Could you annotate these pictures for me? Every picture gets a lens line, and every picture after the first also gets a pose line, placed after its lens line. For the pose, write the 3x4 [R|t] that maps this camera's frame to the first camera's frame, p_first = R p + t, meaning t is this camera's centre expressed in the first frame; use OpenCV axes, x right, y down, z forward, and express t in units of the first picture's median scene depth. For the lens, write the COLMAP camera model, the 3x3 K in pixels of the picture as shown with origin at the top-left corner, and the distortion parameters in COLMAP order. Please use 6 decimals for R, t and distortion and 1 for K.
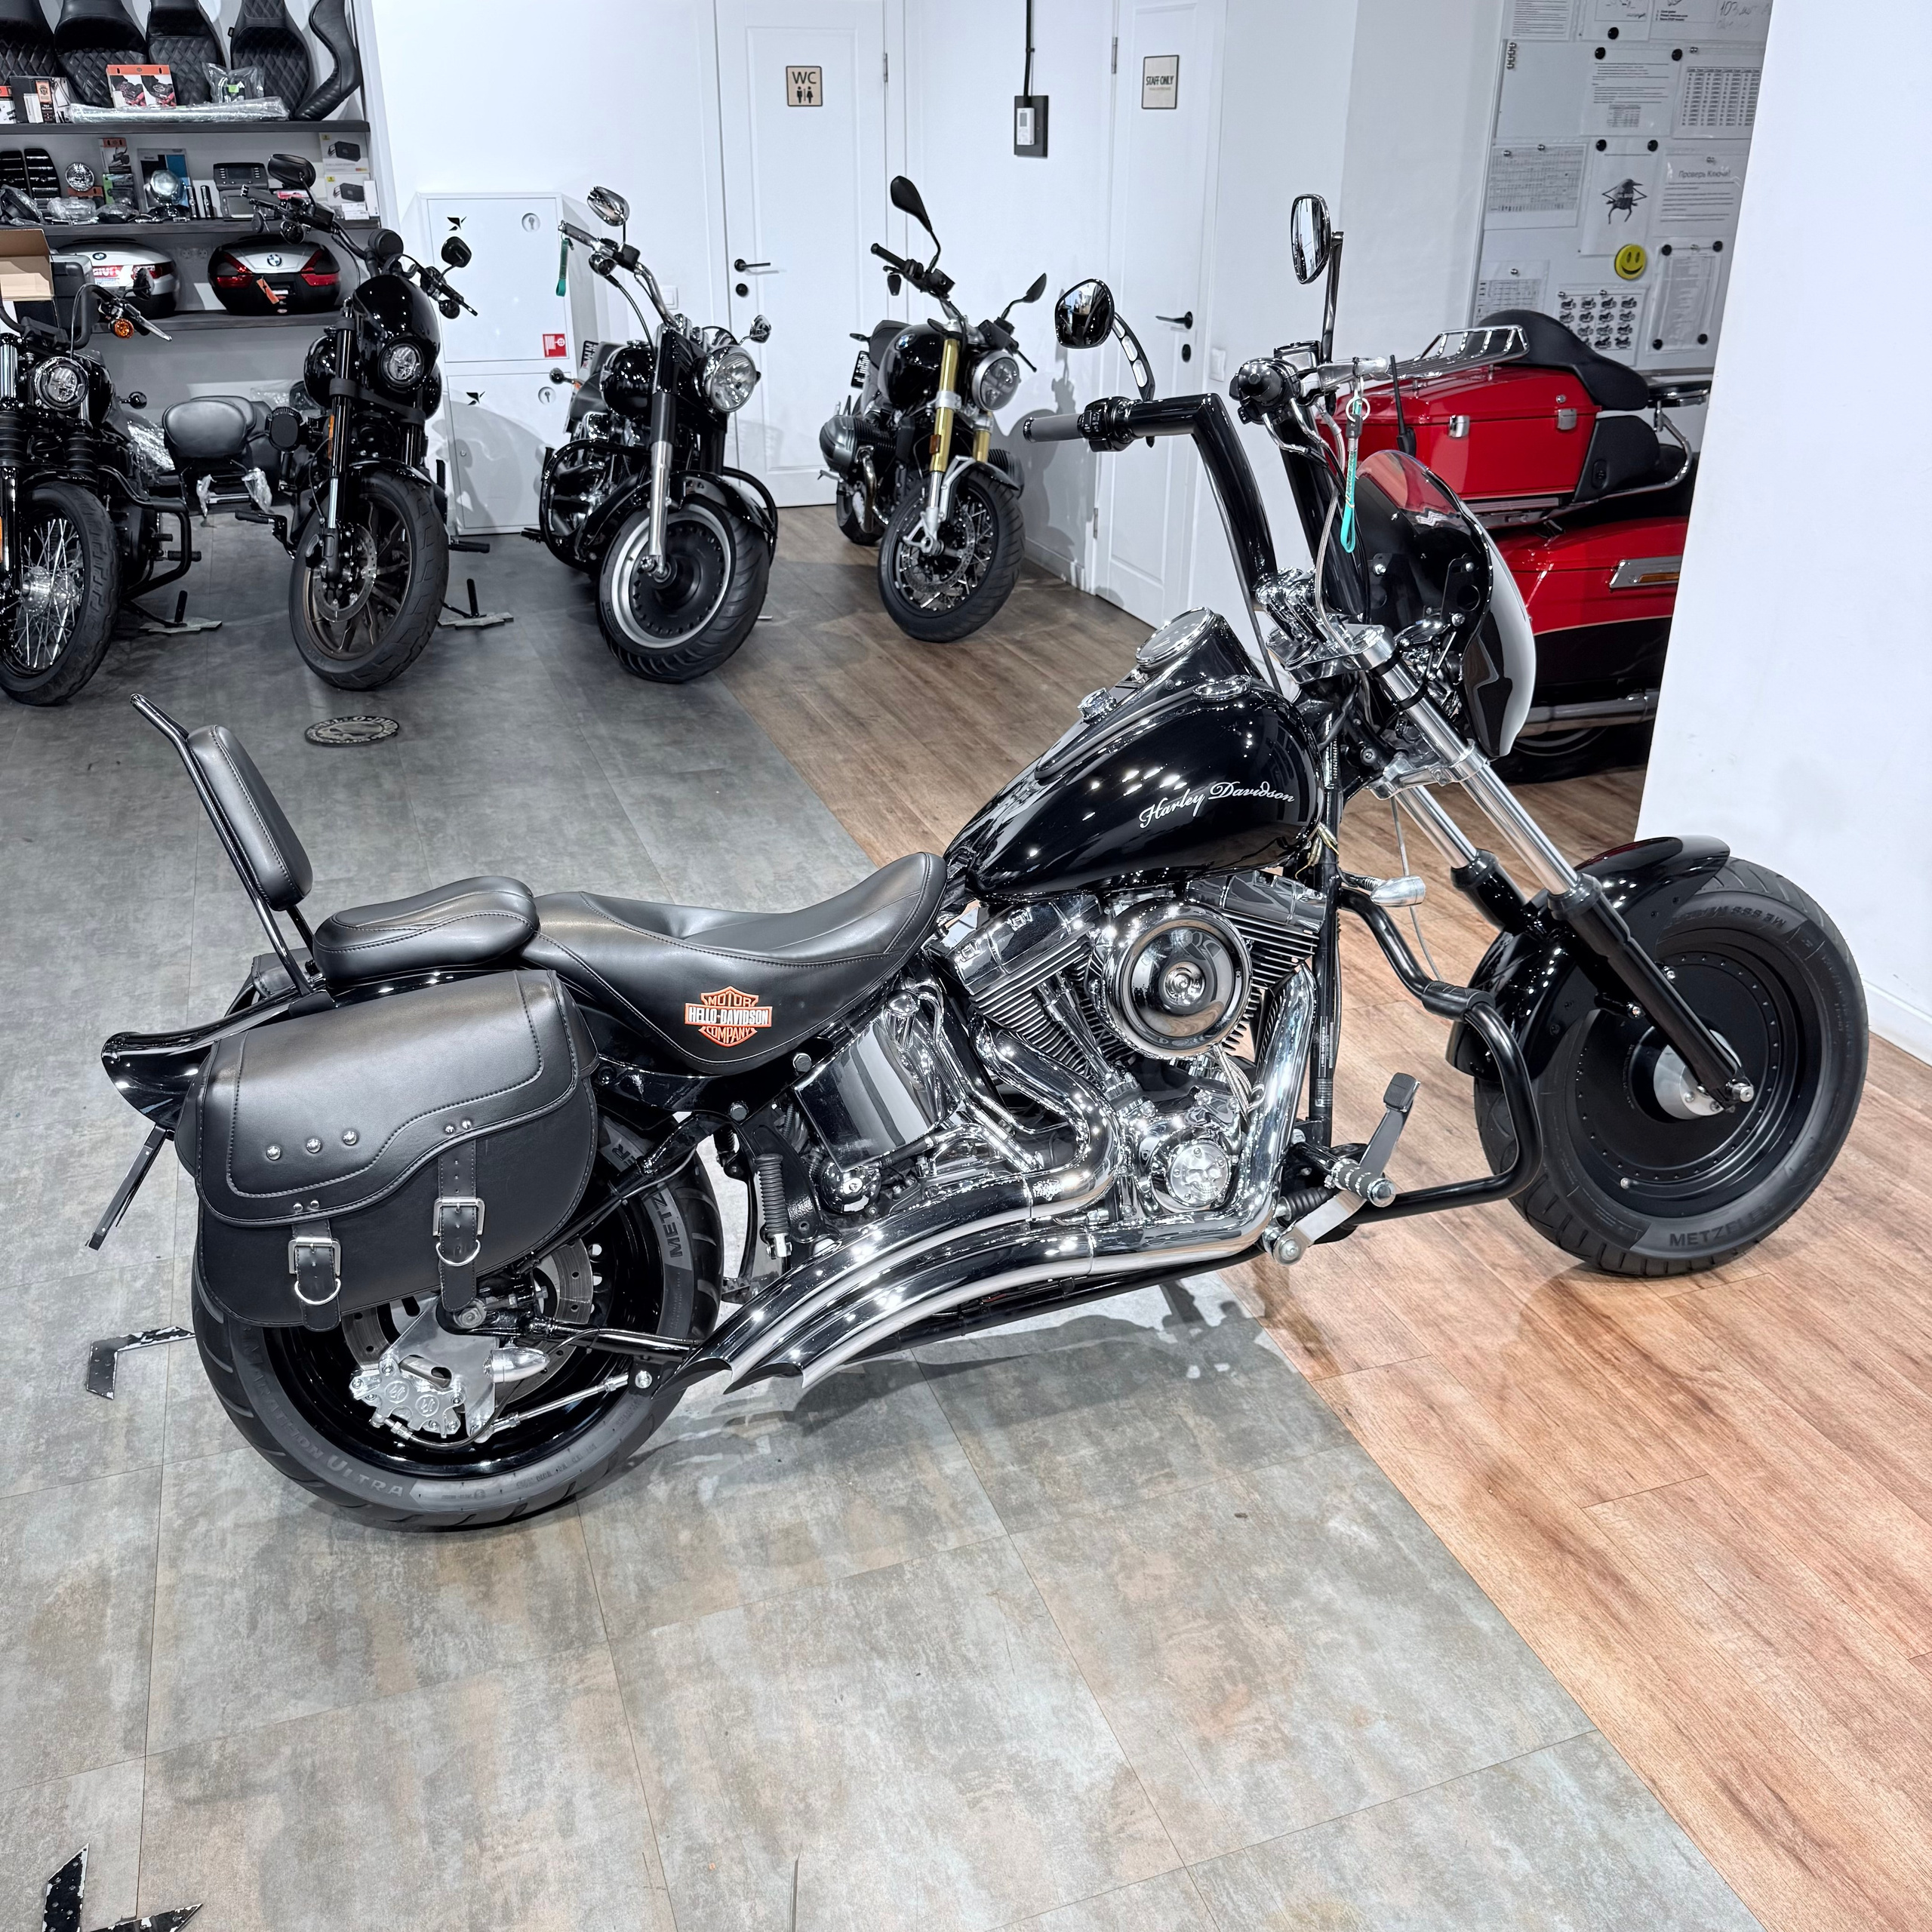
lens RADIAL K [[1811.9, 0, 966.0], [0, 1811.9, 966.0], [0, 0, 1]] dist [0.067012, -0.124144]
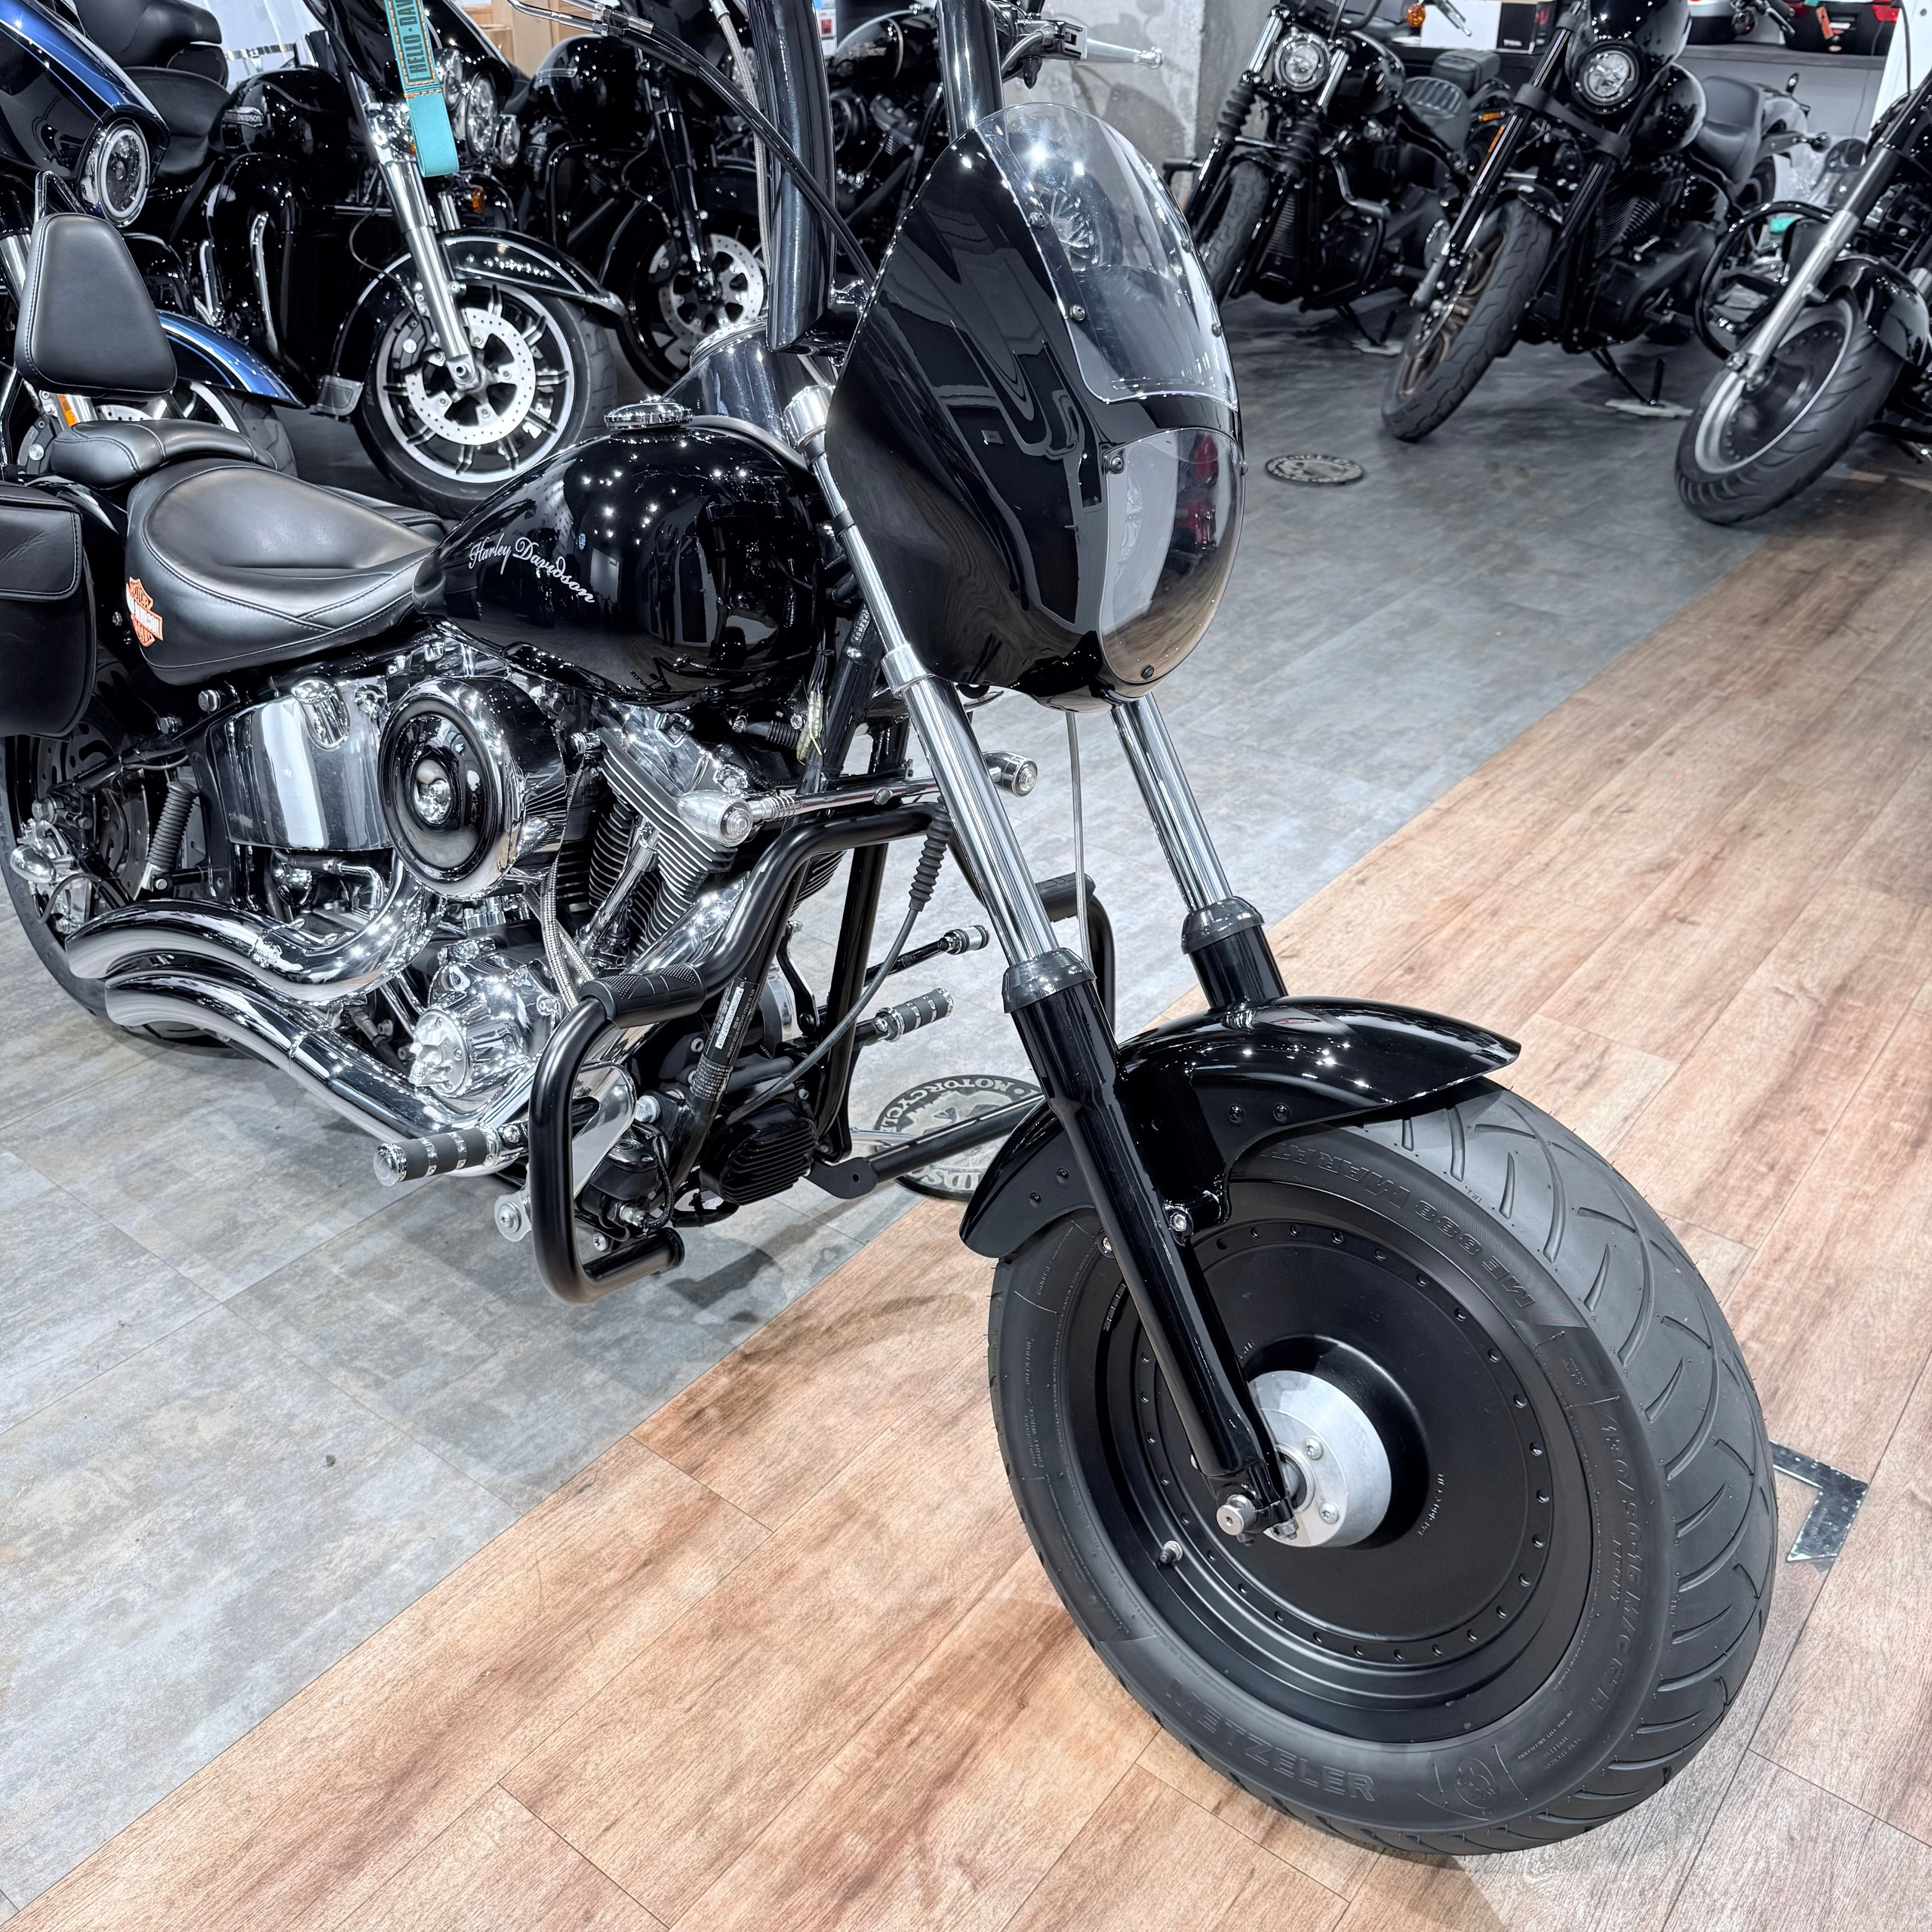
lens RADIAL K [[1874.4, 0, 954.4], [0, 1874.4, 922.3], [0, 0, 1]] dist [0.035573, -0.065791]
pose [[0.528689, 0.411223, -0.742552, 0.357385], [-0.361129, 0.900658, 0.241662, -0.086567], [0.768162, 0.140393, 0.624673, 0.304801]]
